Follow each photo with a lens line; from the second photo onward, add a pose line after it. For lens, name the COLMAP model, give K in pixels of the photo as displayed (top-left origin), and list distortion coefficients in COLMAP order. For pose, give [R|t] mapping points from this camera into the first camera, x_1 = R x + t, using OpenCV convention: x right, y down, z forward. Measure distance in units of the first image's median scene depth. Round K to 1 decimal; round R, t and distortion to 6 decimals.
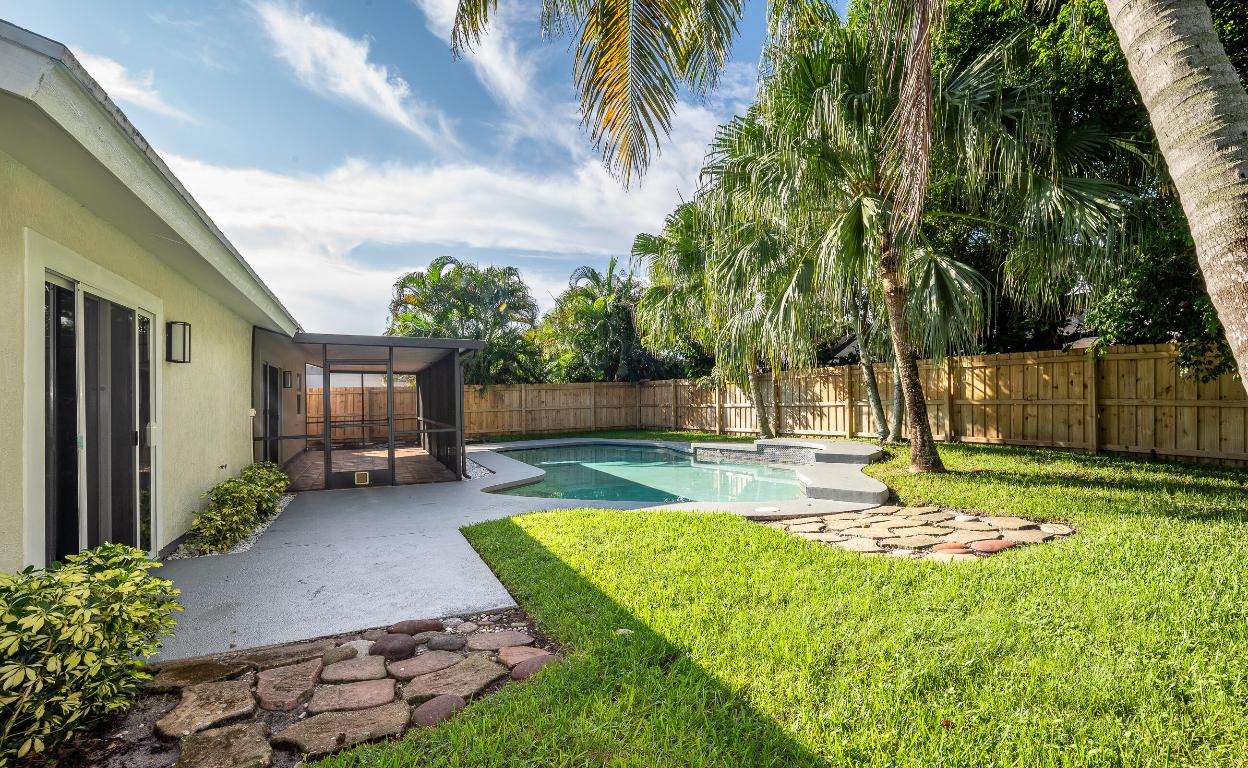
lens RADIAL K [[609.2, 0, 621.7], [0, 609.2, 388.4], [0, 0, 1]] dist [-0.003612, 0.002246]
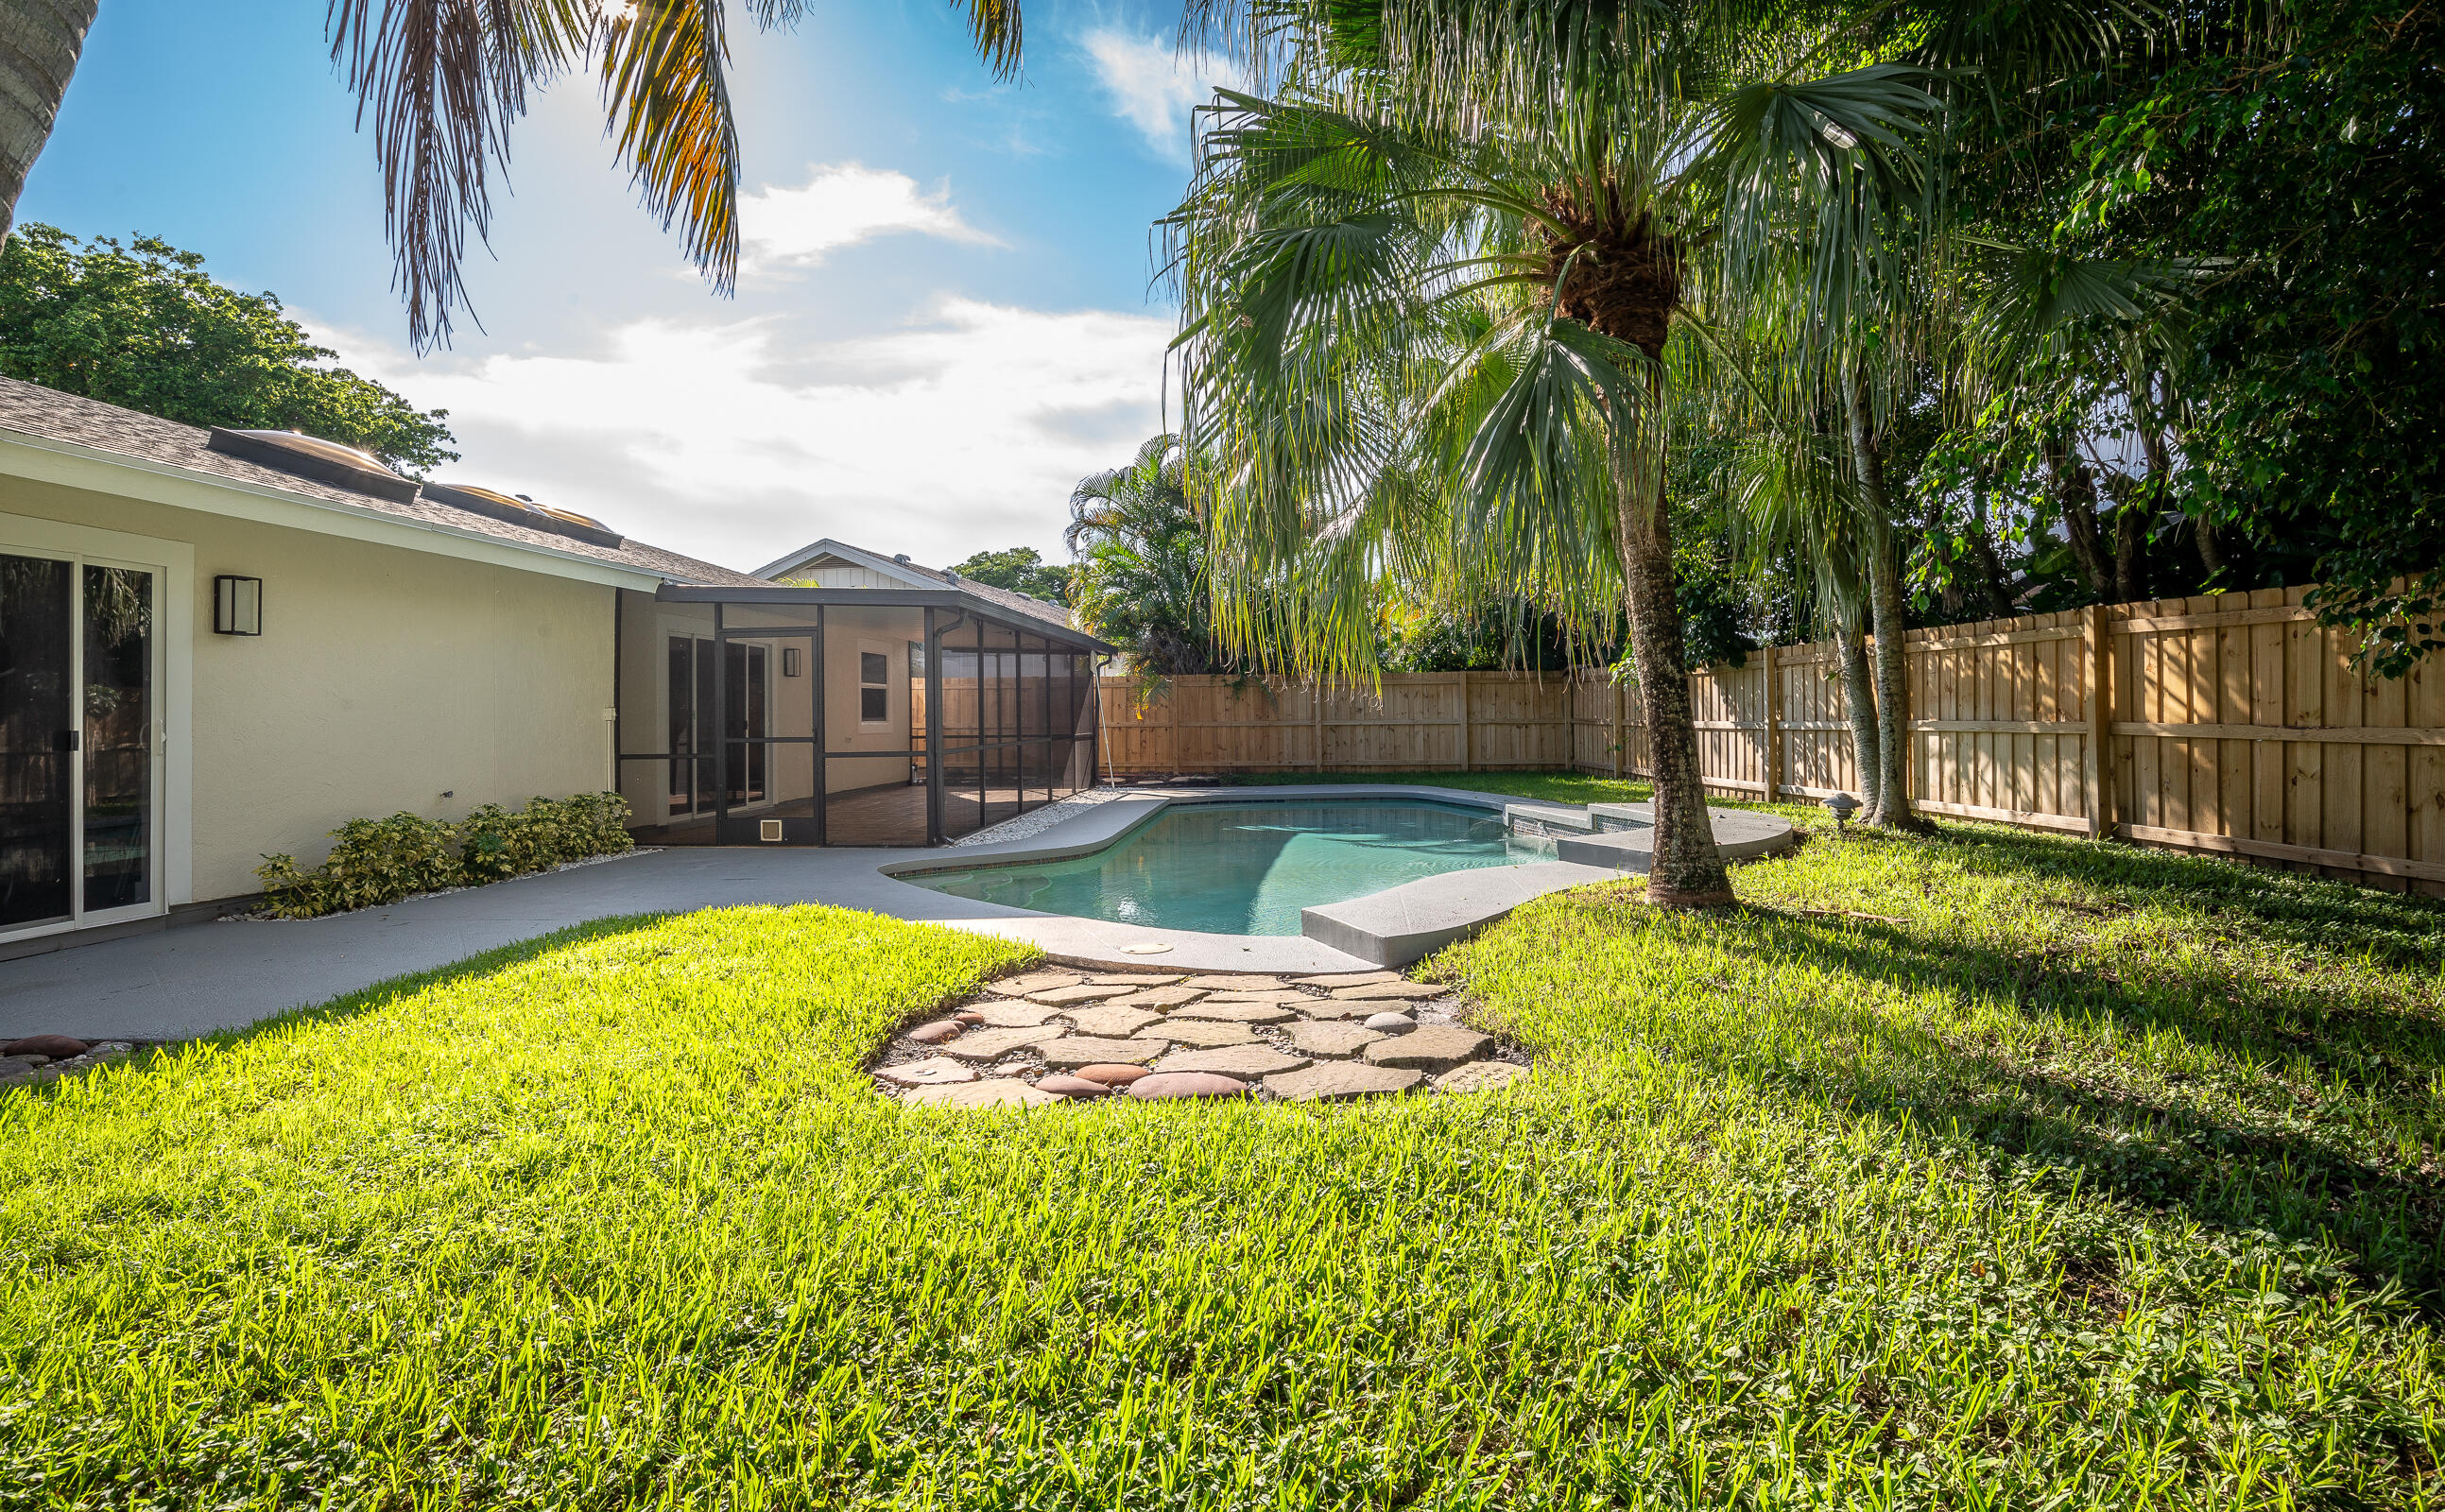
lens RADIAL K [[1193.5, 0, 1265.1], [0, 1193.5, 674.7], [0, 0, 1]] dist [-0.003612, 0.002246]
pose [[0.903080, 0.008464, -0.429388, 0.340684], [-0.011568, 0.999922, -0.004620, -0.001709], [0.429316, 0.009140, 0.903108, 0.113673]]
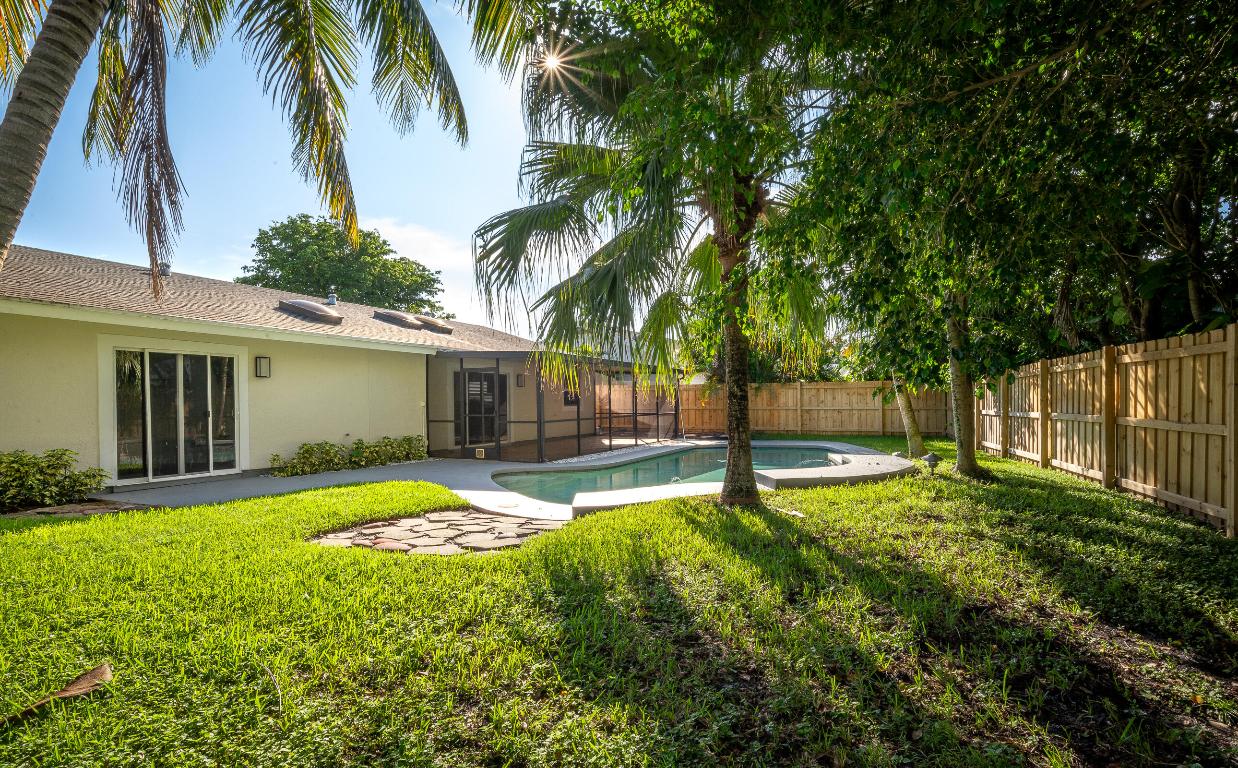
lens RADIAL K [[625.4, 0, 620.5], [0, 625.4, 391.6], [0, 0, 1]] dist [-0.003708, -0.000049]
pose [[0.676148, 0.017542, -0.736557, 0.581568], [-0.005095, 0.999804, 0.019135, -0.015157], [0.736748, -0.009186, 0.676105, 0.188530]]
